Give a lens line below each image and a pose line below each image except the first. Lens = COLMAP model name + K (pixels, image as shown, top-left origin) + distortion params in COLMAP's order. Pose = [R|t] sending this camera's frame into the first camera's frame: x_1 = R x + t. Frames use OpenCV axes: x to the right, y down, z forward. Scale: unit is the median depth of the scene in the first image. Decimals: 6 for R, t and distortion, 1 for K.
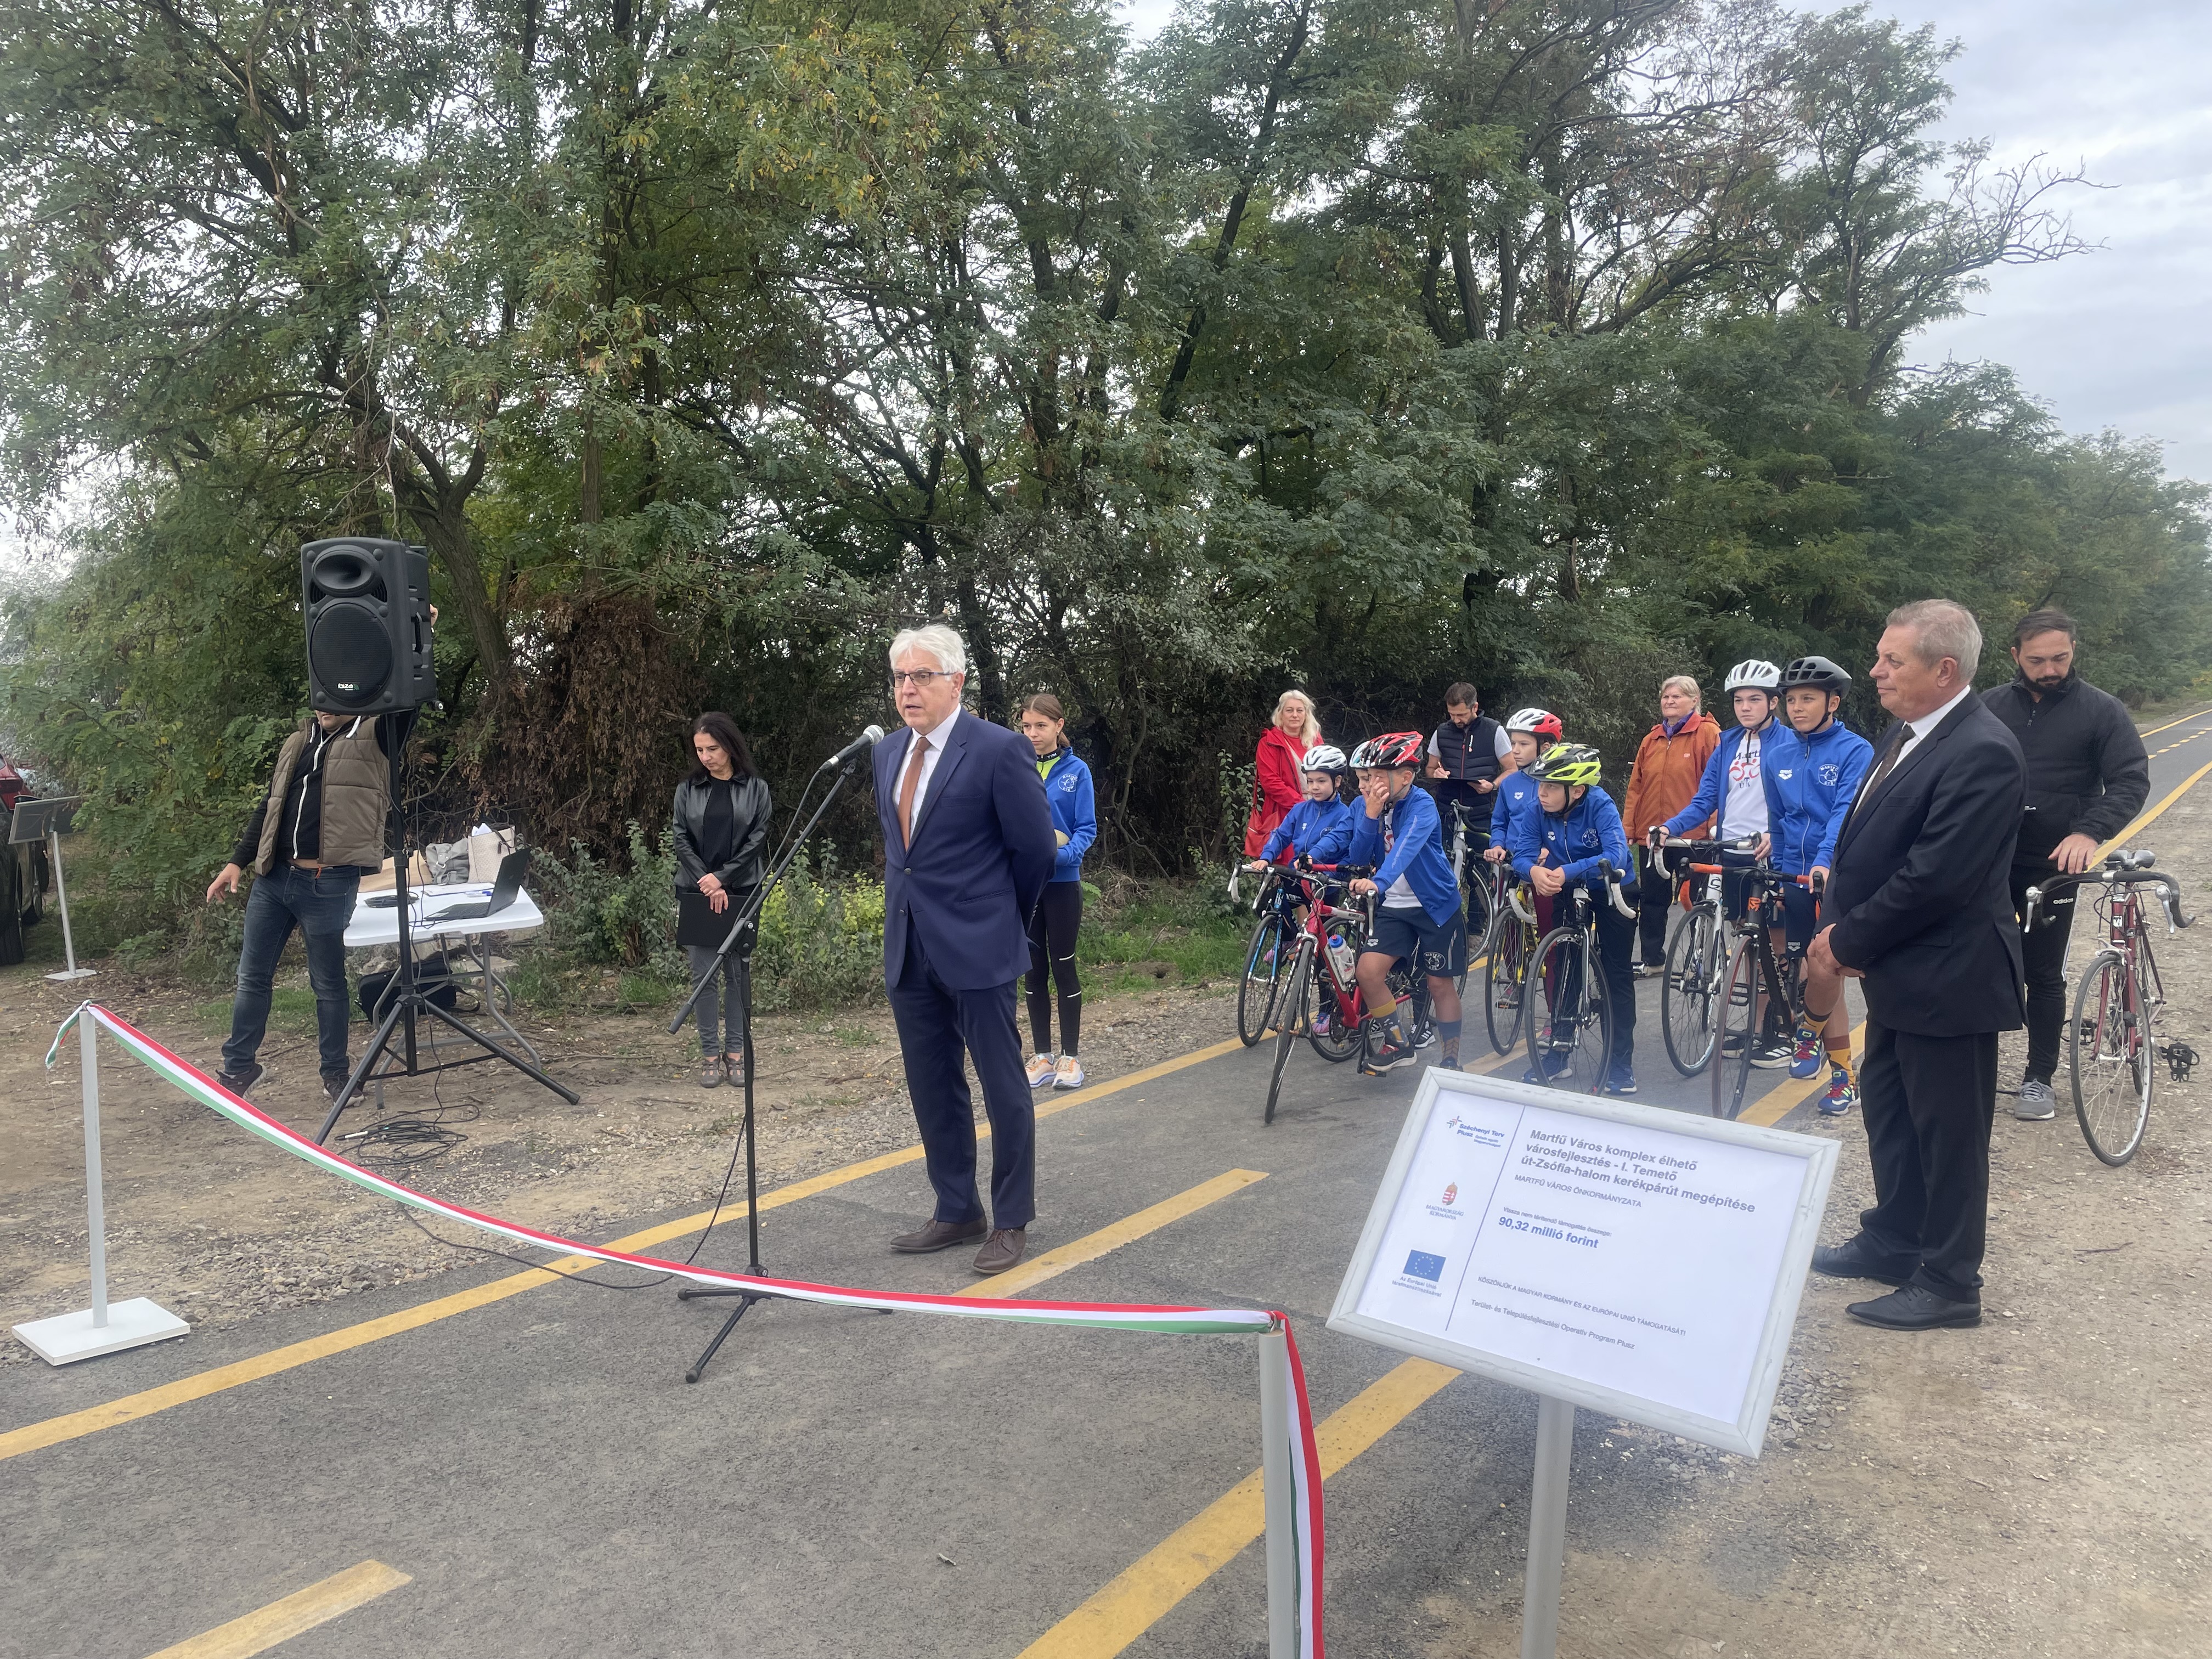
lens RADIAL K [[1657.4, 0, 1102.8], [0, 1657.4, 825.7], [0, 0, 1]] dist [0.084073, -0.105889]
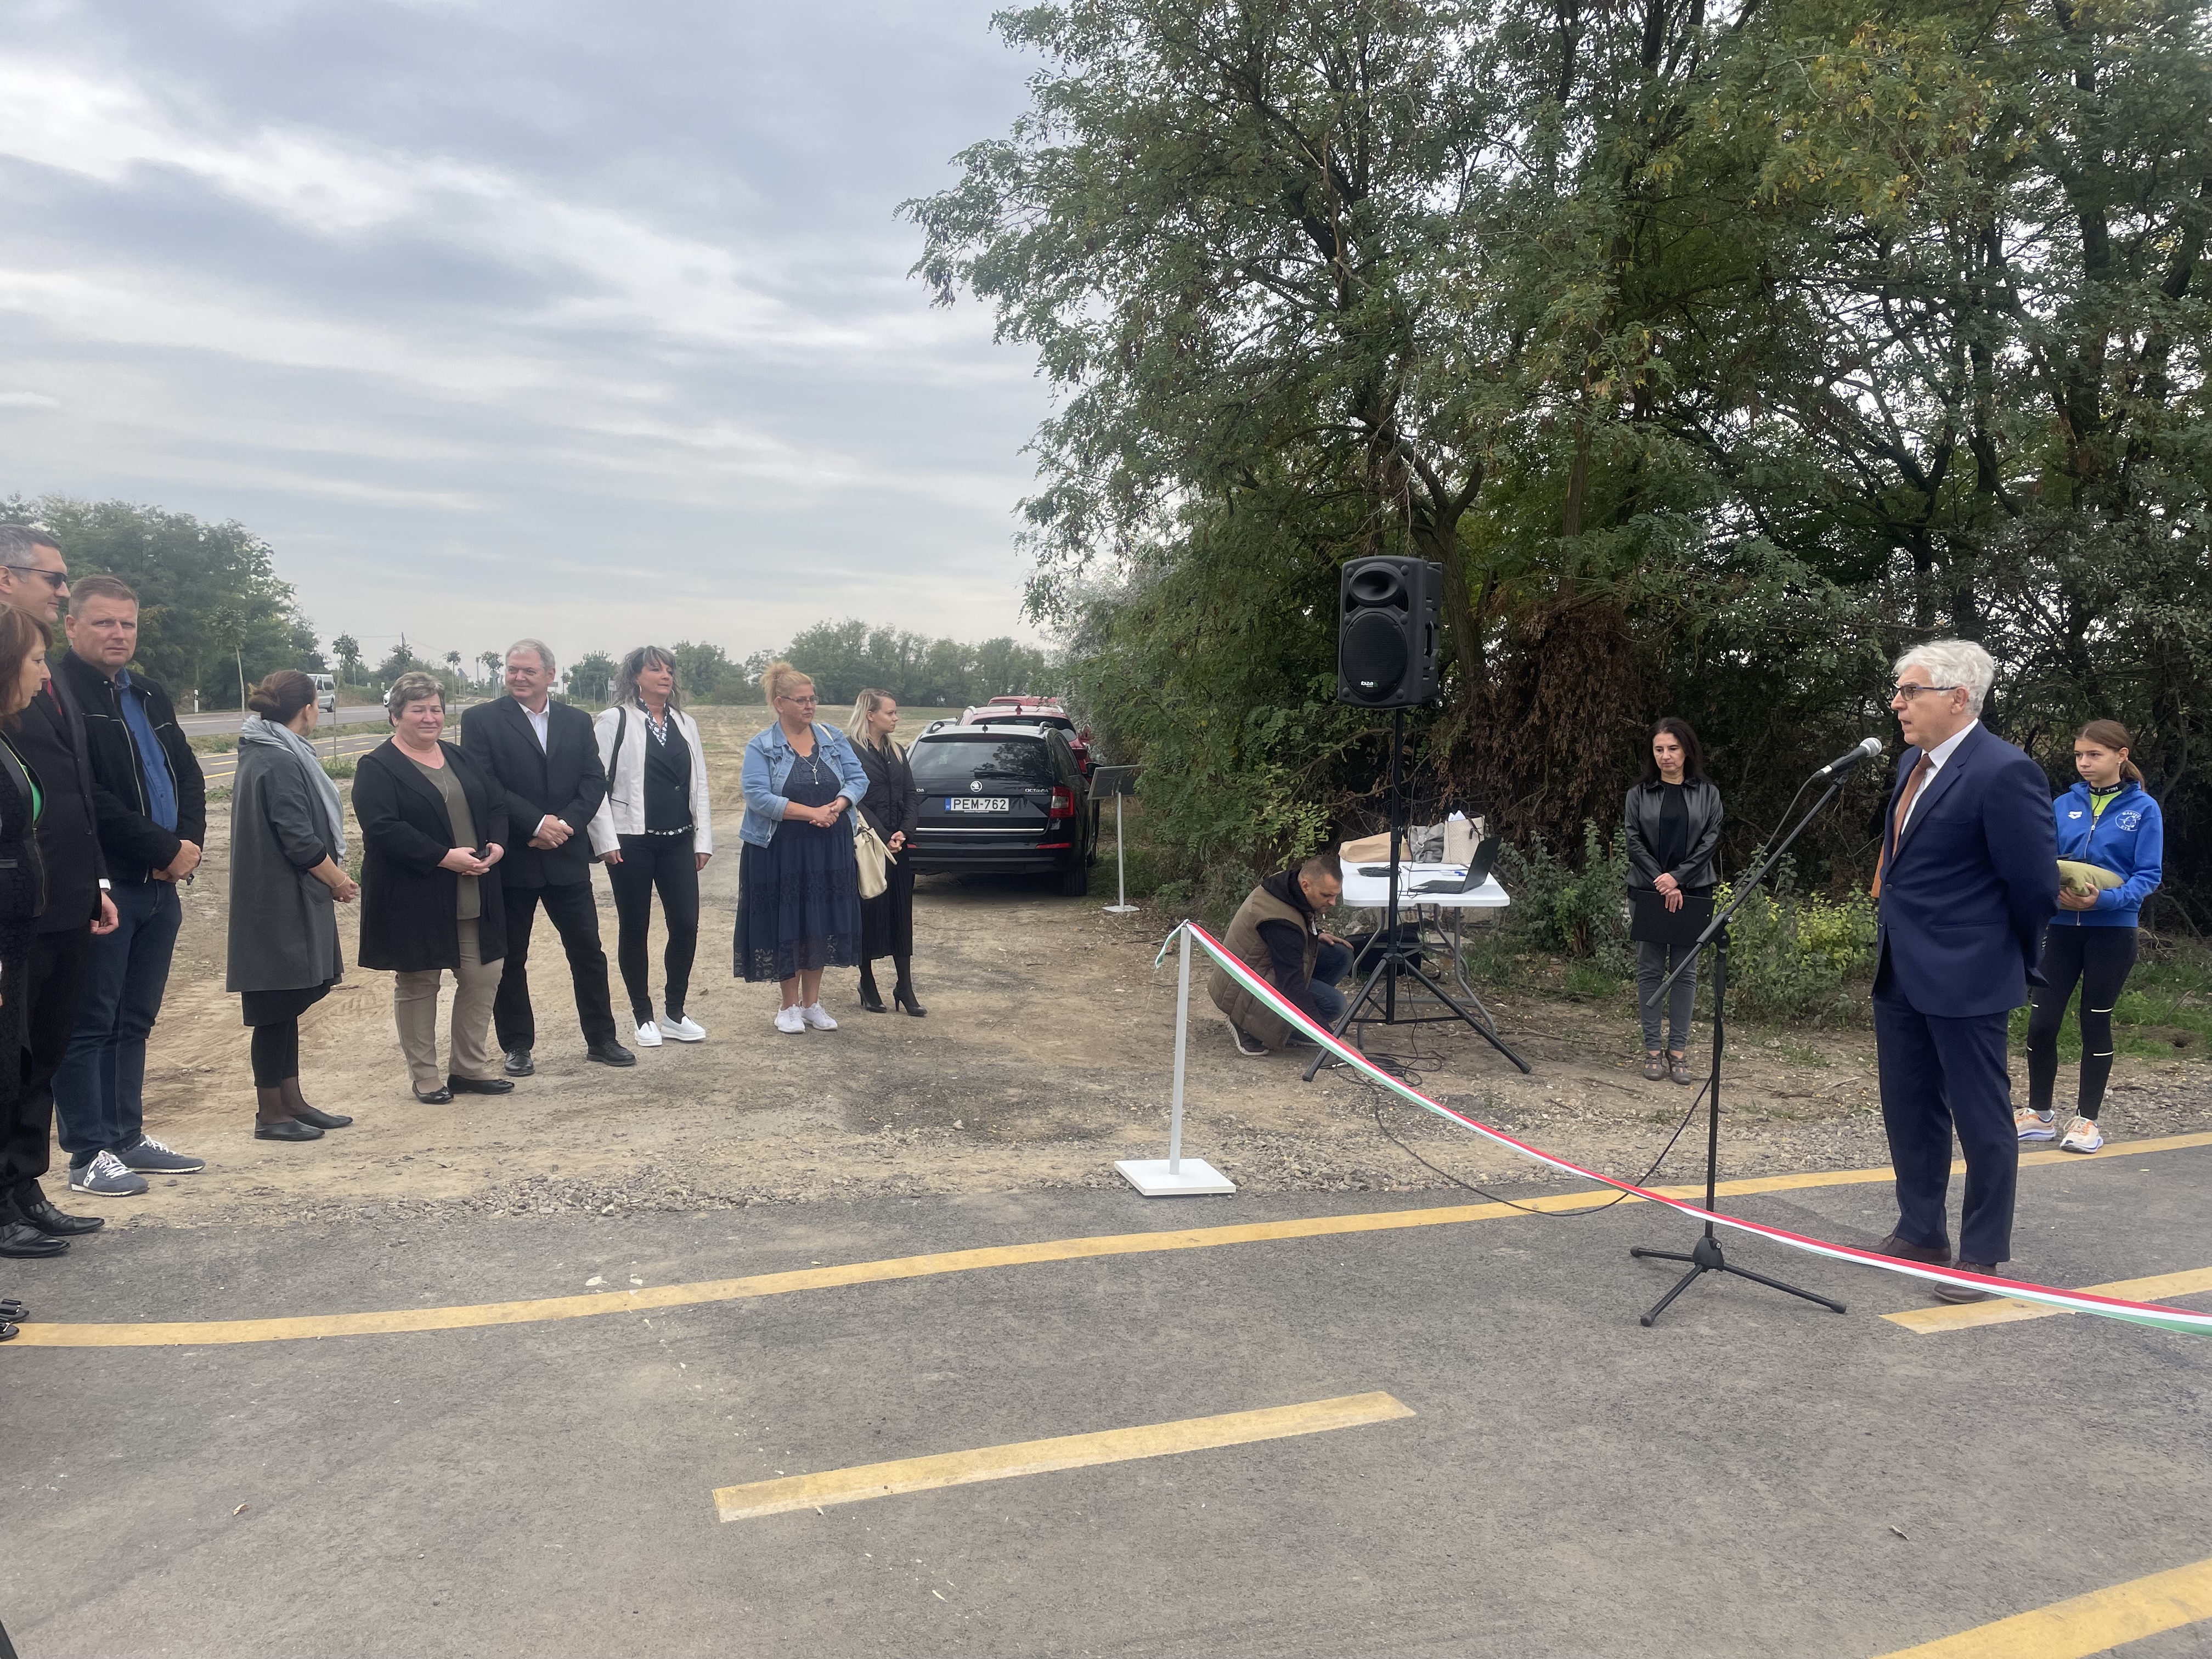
lens RADIAL K [[1657.4, 0, 1116.9], [0, 1657.4, 822.1], [0, 0, 1]] dist [0.084073, -0.105889]
pose [[0.857509, 0.079540, -0.508284, -0.003620], [-0.082284, 0.996462, 0.017115, 0.004770], [0.507847, 0.027148, 0.861020, -0.050077]]
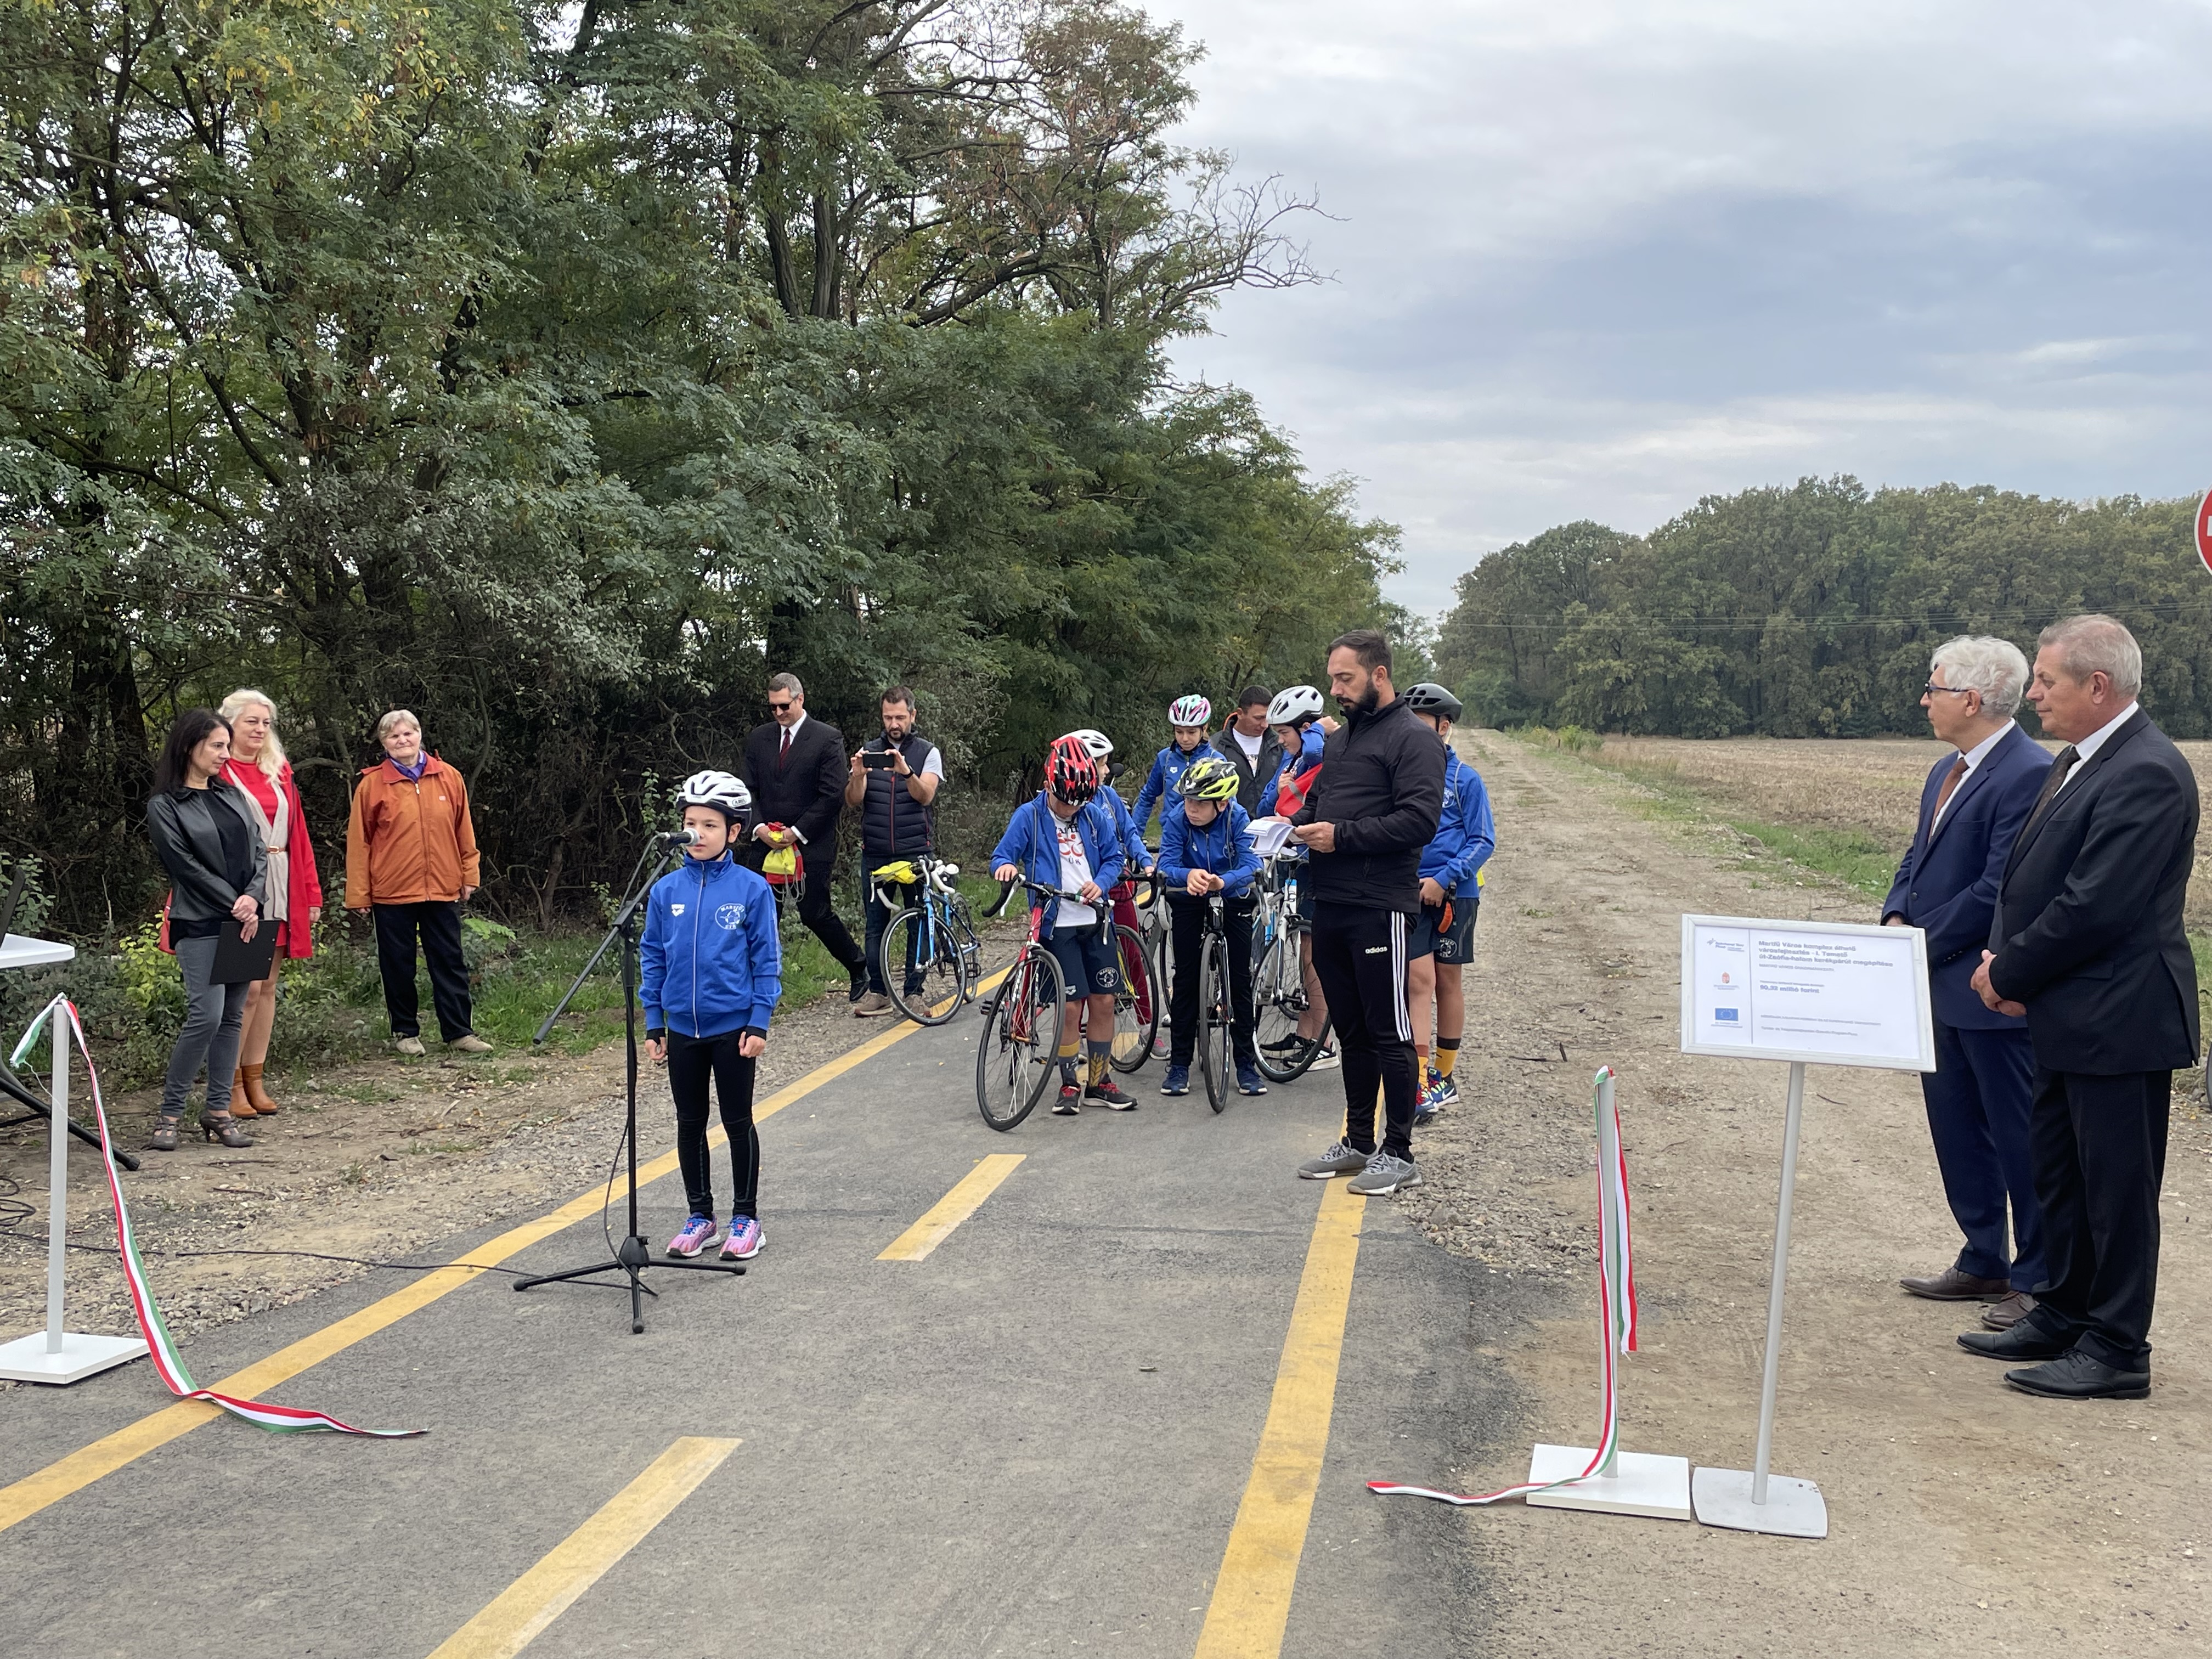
lens RADIAL K [[2164.9, 0, 1116.8], [0, 2164.9, 809.4], [0, 0, 1]] dist [0.049057, 0.000000]
pose [[0.888339, 0.006084, 0.459148, -0.259105], [0.011750, 0.999284, -0.035973, 0.021238], [-0.459038, 0.037351, 0.887631, -0.137507]]
